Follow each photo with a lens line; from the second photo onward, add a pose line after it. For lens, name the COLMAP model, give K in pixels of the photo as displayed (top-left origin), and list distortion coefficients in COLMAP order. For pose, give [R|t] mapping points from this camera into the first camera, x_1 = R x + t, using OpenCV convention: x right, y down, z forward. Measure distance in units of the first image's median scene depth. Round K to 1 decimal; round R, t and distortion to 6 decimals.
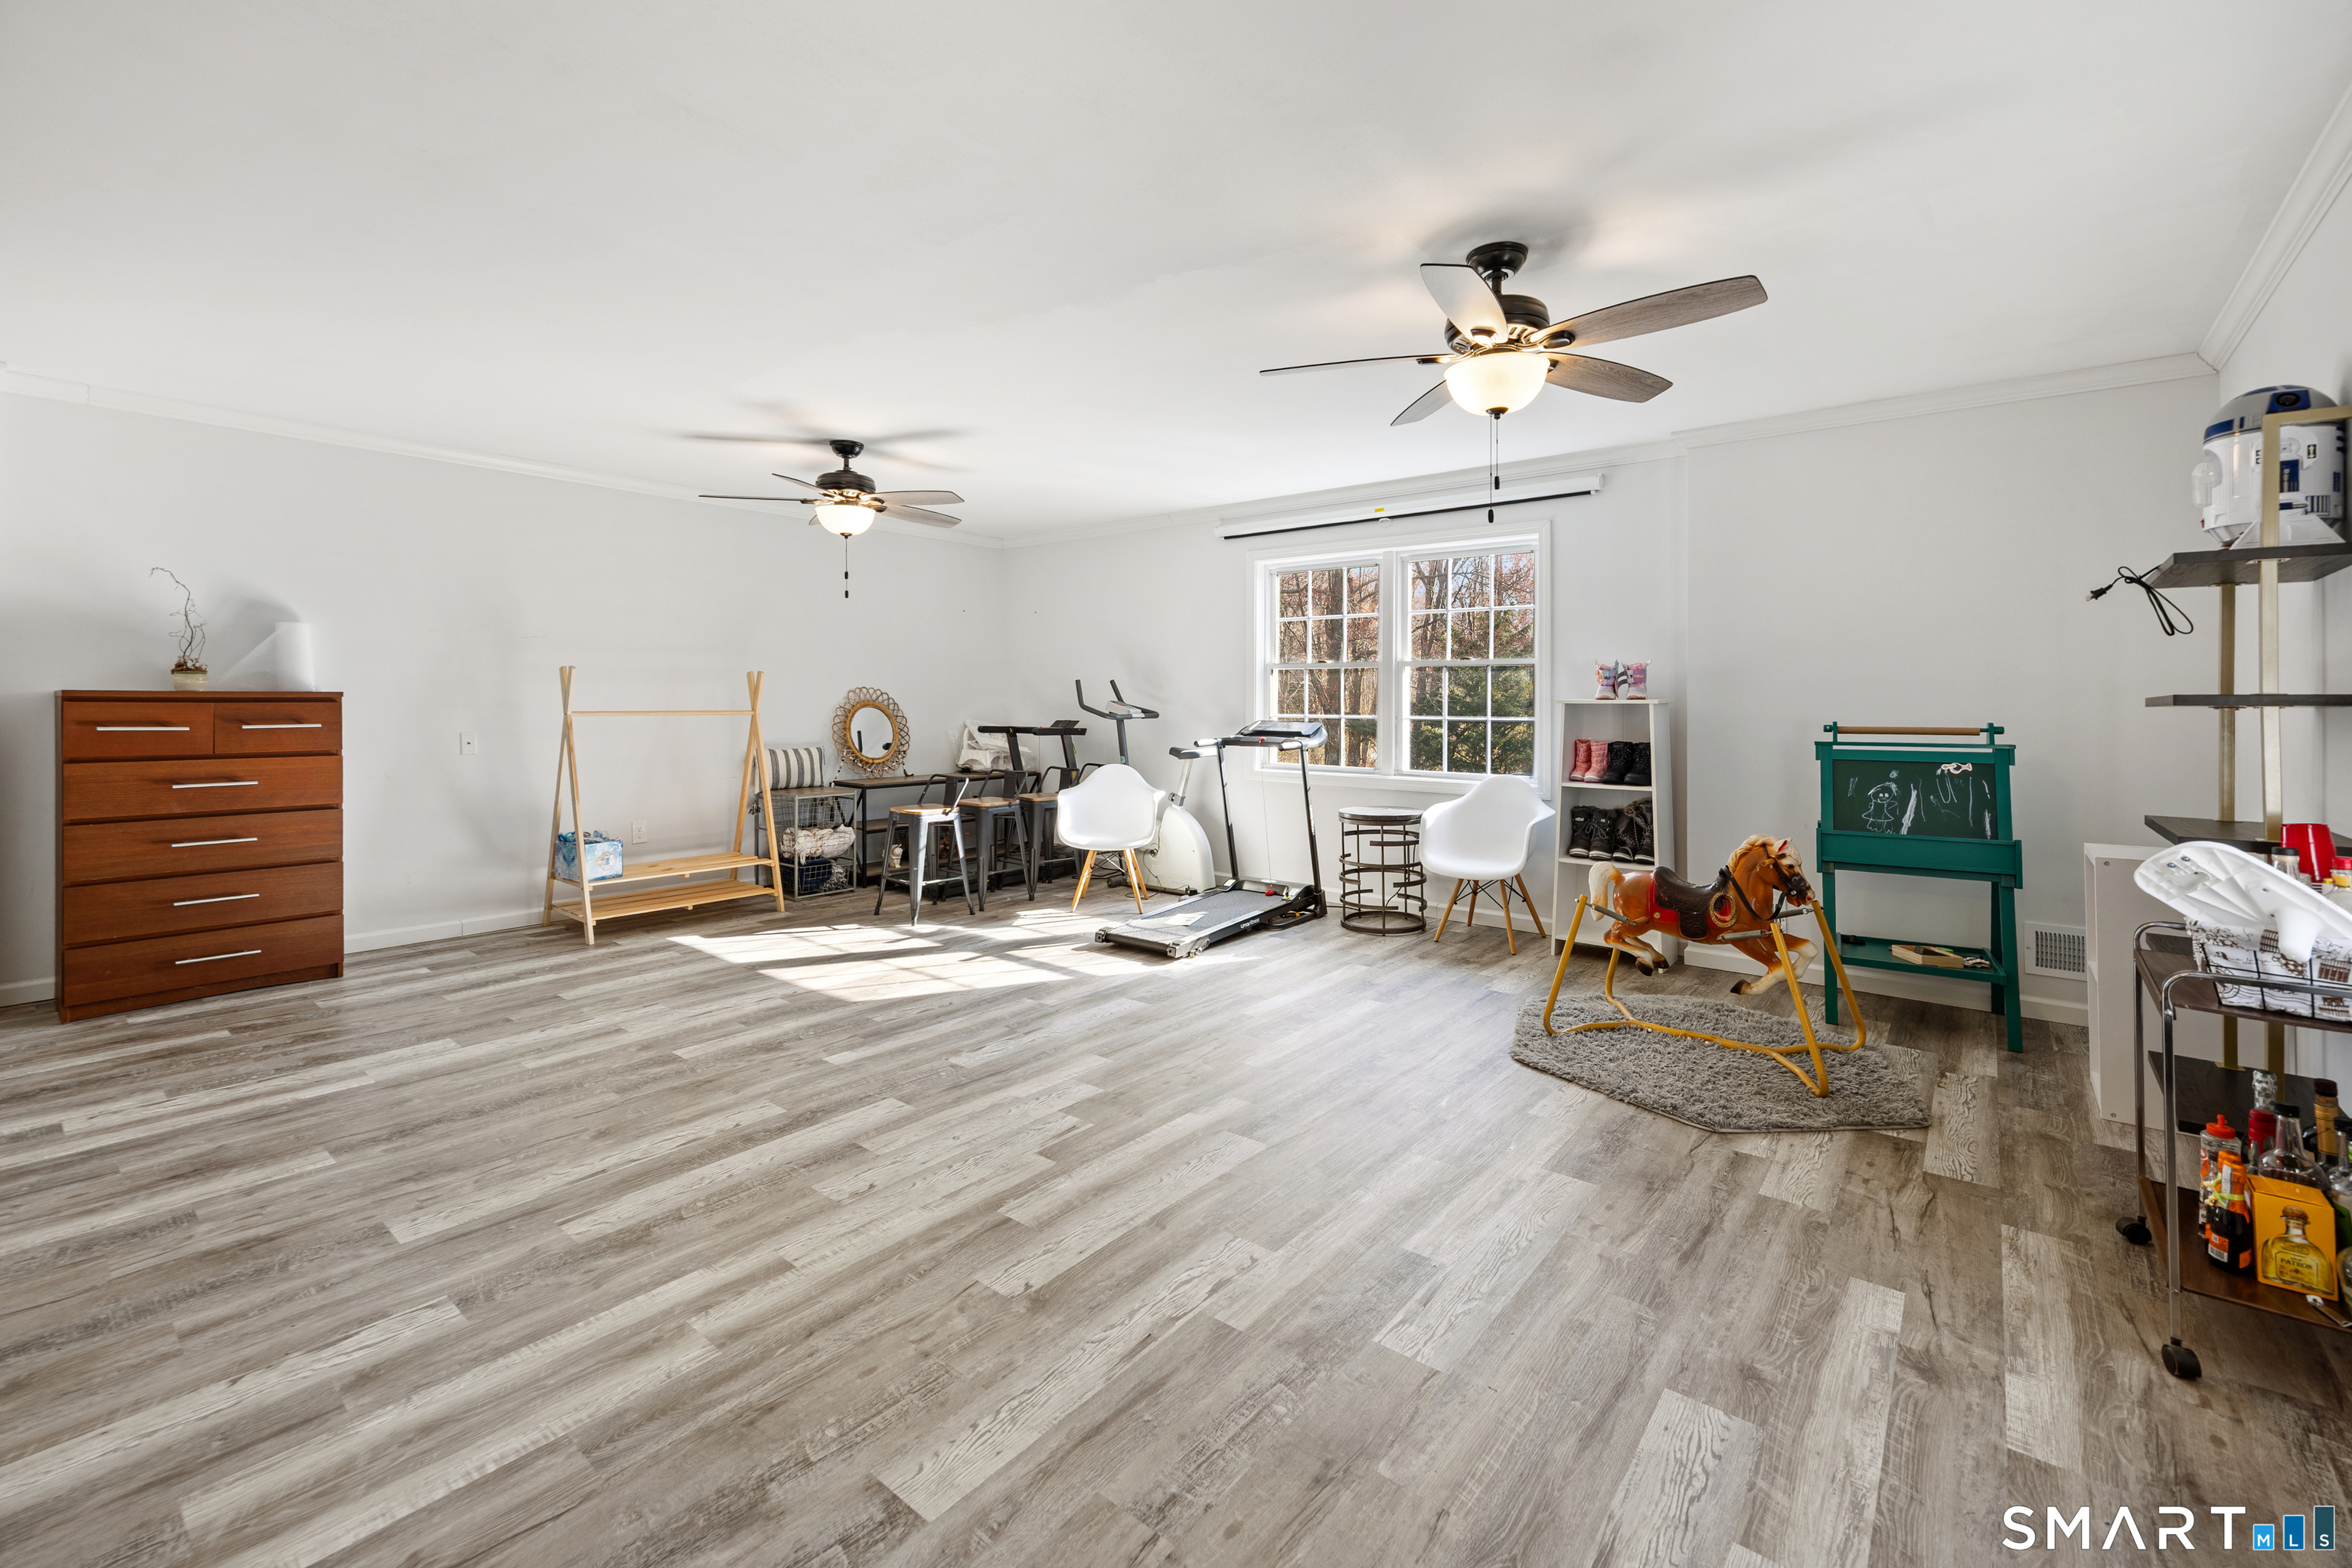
lens RADIAL K [[996.5, 0, 1175.3], [0, 996.5, 687.4], [0, 0, 1]] dist [0.001589, 0.000111]
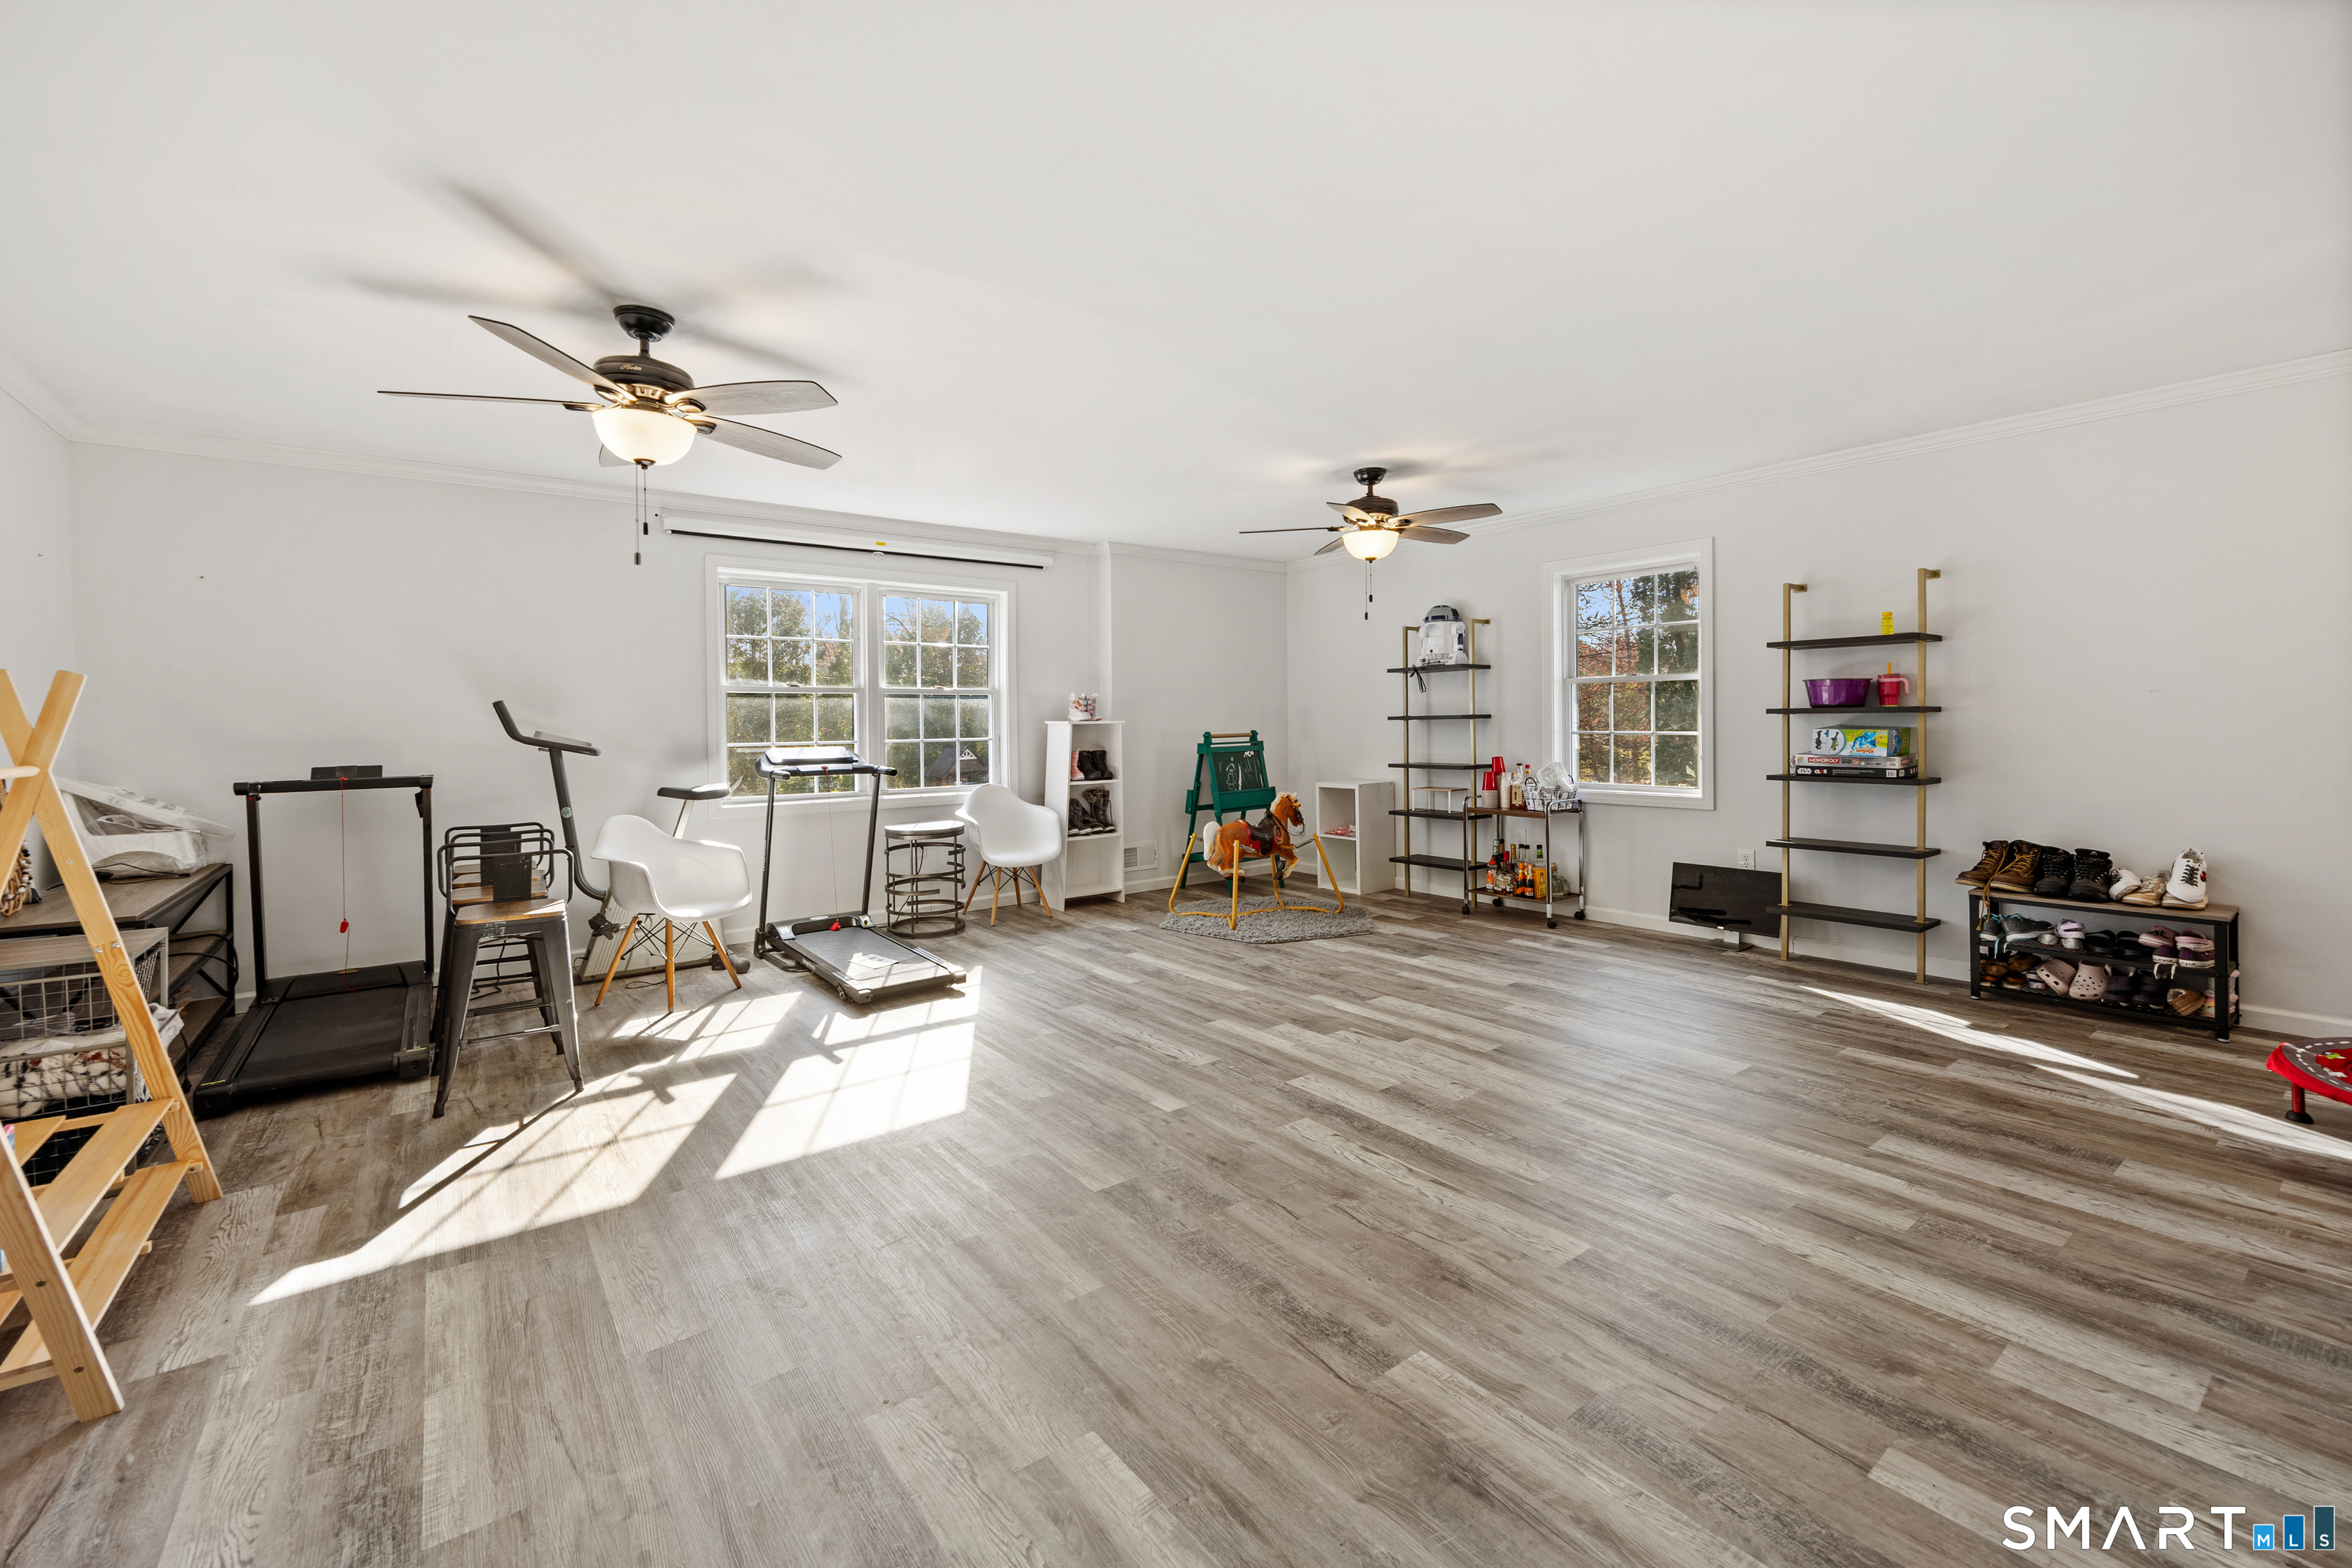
lens RADIAL K [[974.0, 0, 1170.9], [0, 974.0, 707.5], [0, 0, 1]] dist [0.001916, 0.000077]
pose [[0.238152, 0.008105, 0.971194, -1.386644], [0.001970, 0.999959, -0.008828, 0.008655], [-0.971226, 0.004015, 0.238126, 0.881320]]
